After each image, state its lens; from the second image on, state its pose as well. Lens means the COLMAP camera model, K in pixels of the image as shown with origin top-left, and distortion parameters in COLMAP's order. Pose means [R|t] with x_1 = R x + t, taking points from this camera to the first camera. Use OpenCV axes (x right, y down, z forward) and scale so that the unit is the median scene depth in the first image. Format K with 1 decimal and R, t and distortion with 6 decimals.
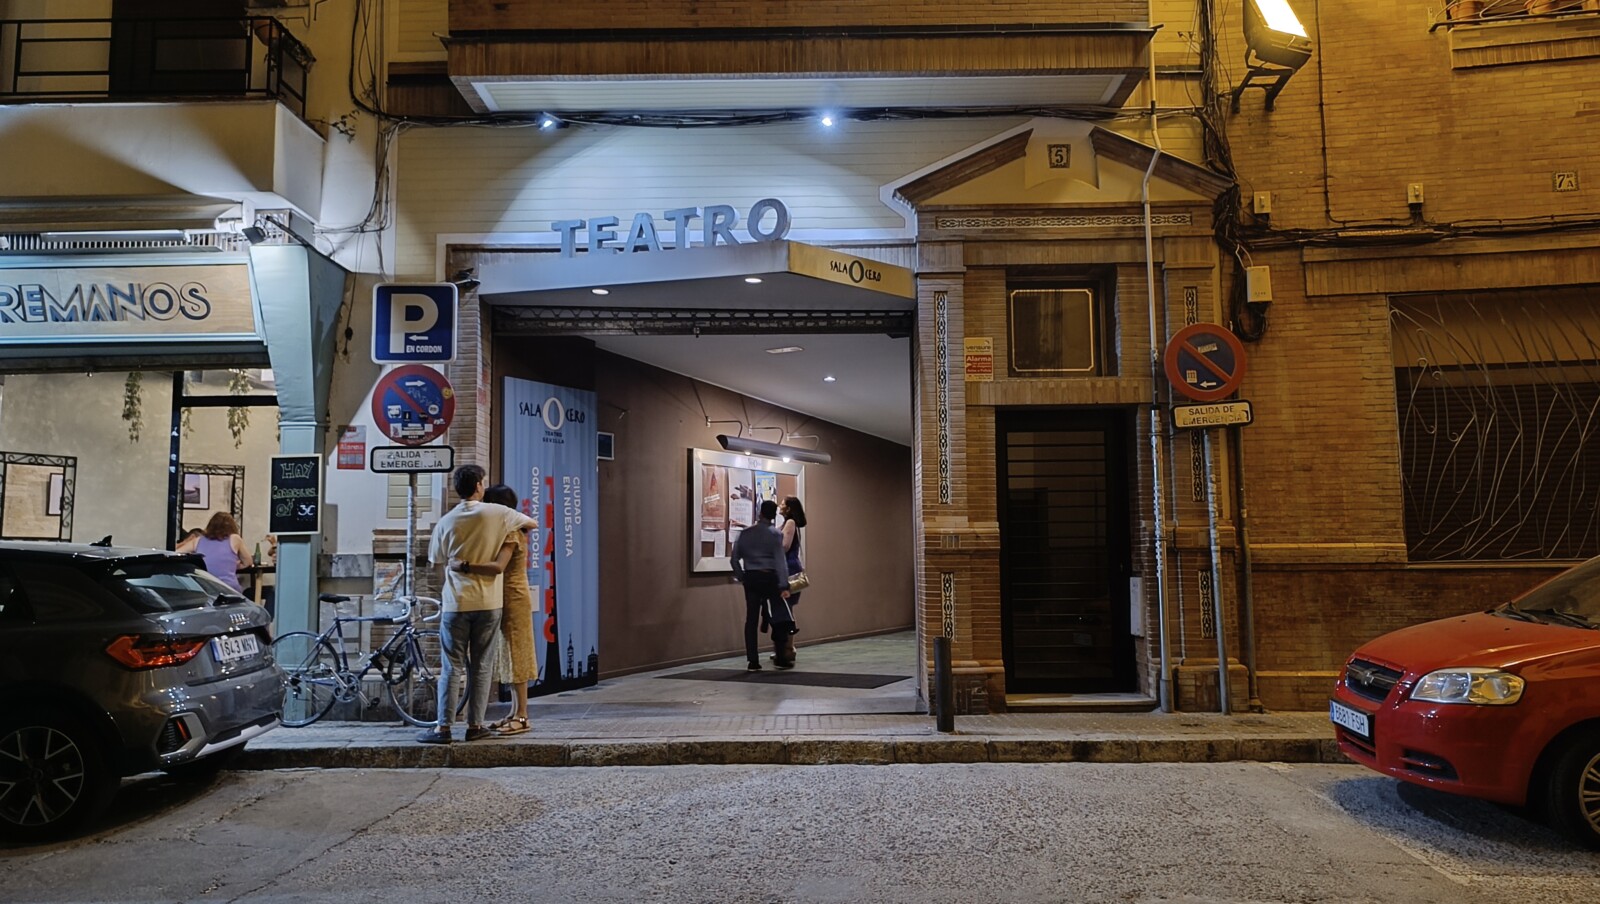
lens RADIAL K [[1078.7, 0, 795.8], [0, 1078.7, 405.9], [0, 0, 1]] dist [0.037943, -0.037796]
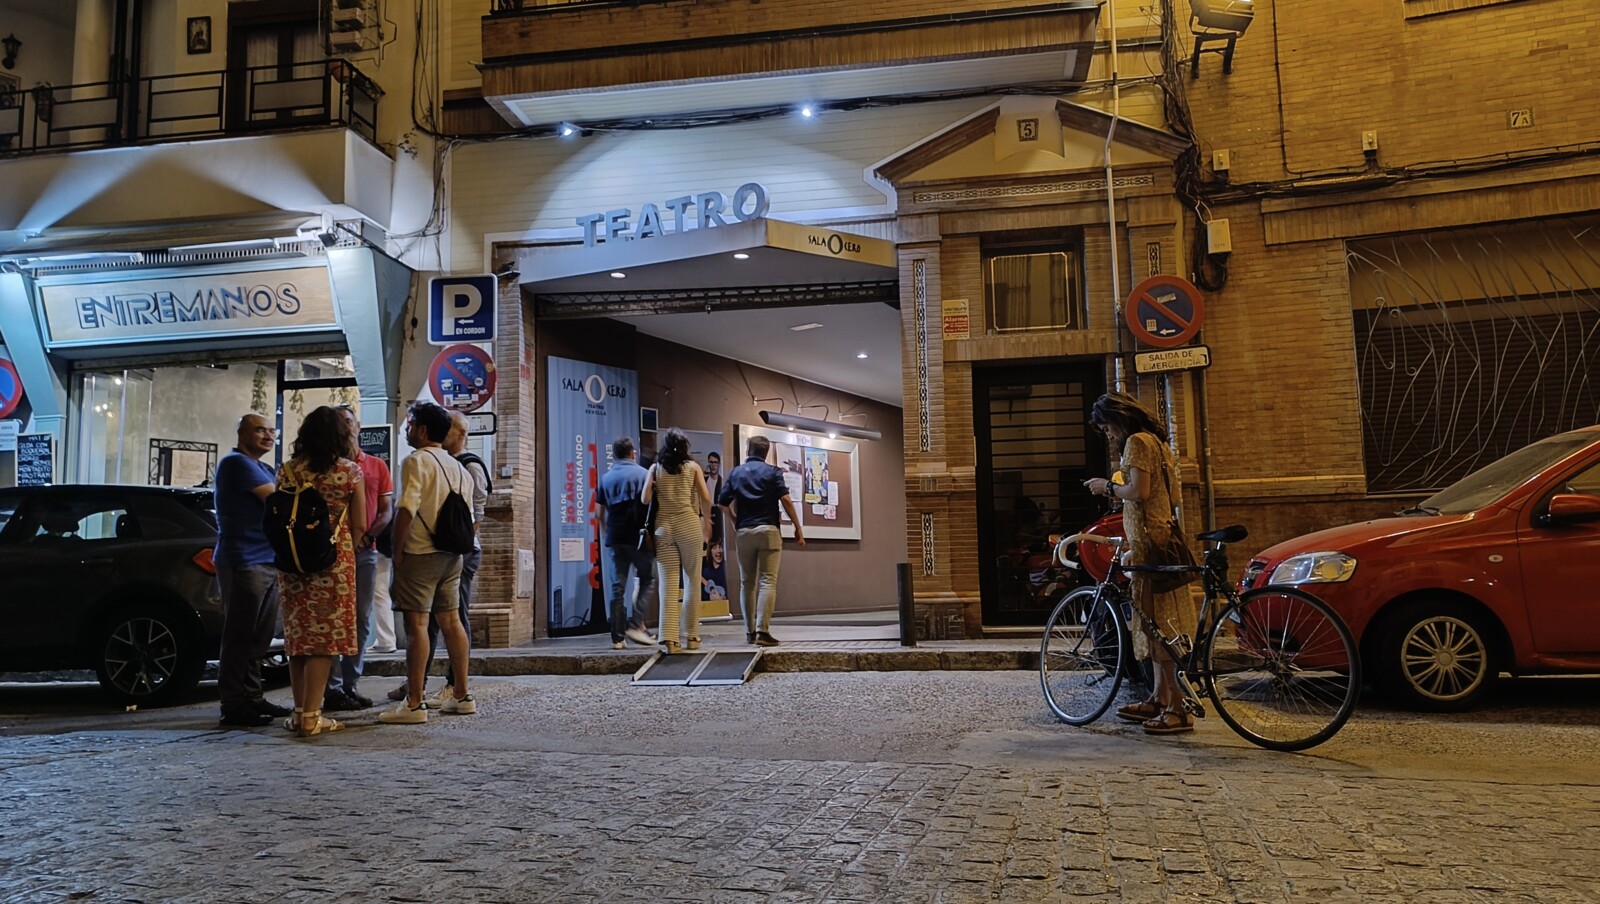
lens RADIAL K [[1078.7, 0, 795.8], [0, 1078.7, 405.9], [0, 0, 1]] dist [0.037943, -0.037796]
pose [[0.989764, -0.034267, -0.138539, 0.160937], [0.032103, 0.999326, -0.017829, 0.059600], [0.139056, 0.013199, 0.990197, -0.105850]]
